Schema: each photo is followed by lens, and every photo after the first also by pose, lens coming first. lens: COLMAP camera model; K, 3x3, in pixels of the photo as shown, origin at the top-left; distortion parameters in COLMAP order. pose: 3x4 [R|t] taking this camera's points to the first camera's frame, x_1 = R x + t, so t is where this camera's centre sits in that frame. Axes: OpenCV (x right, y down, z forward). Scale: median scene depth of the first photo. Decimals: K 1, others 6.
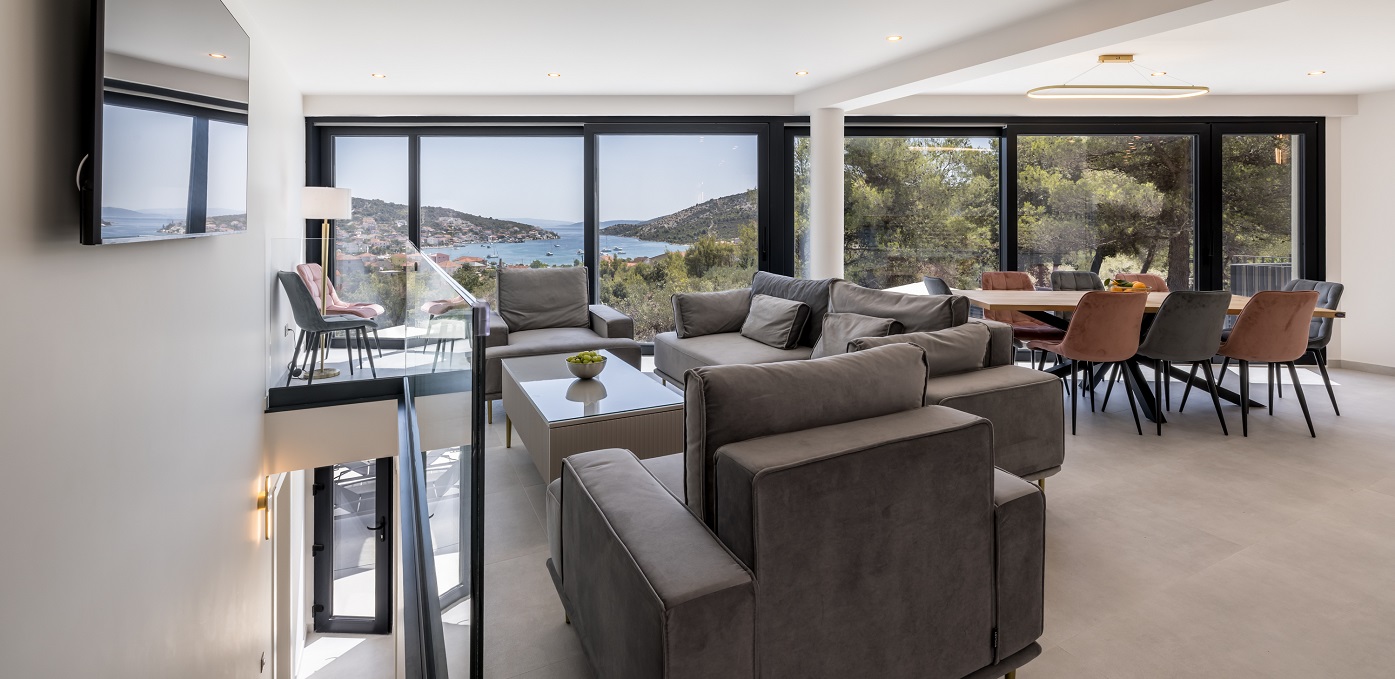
lens RADIAL K [[611.7, 0, 705.4], [0, 611.7, 283.0], [0, 0, 1]] dist [0.001164, -0.001068]
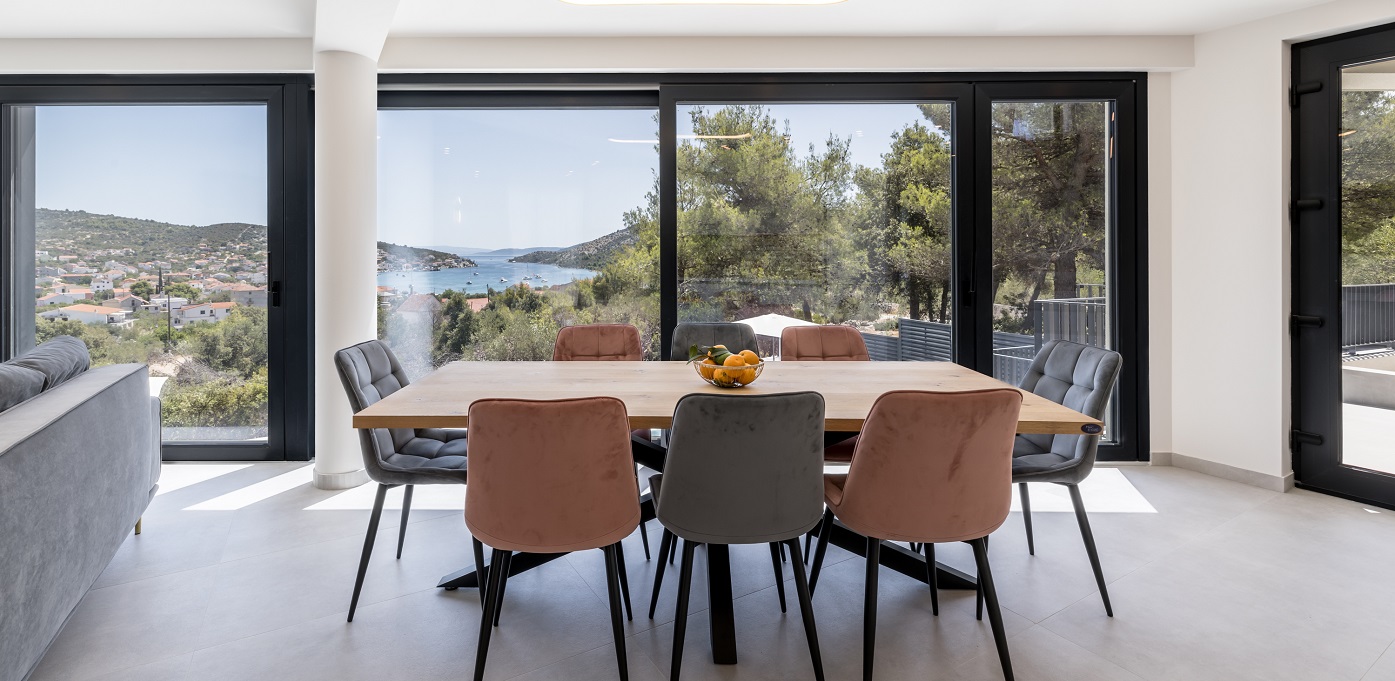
lens RADIAL K [[616.1, 0, 650.1], [0, 616.1, 311.7], [0, 0, 1]] dist [0.000461, 0.000516]
pose [[0.999499, -0.011576, 0.029448, 0.109716], [0.011478, 0.999928, 0.003500, -0.006876], [-0.029486, -0.003161, 0.999560, 0.086067]]
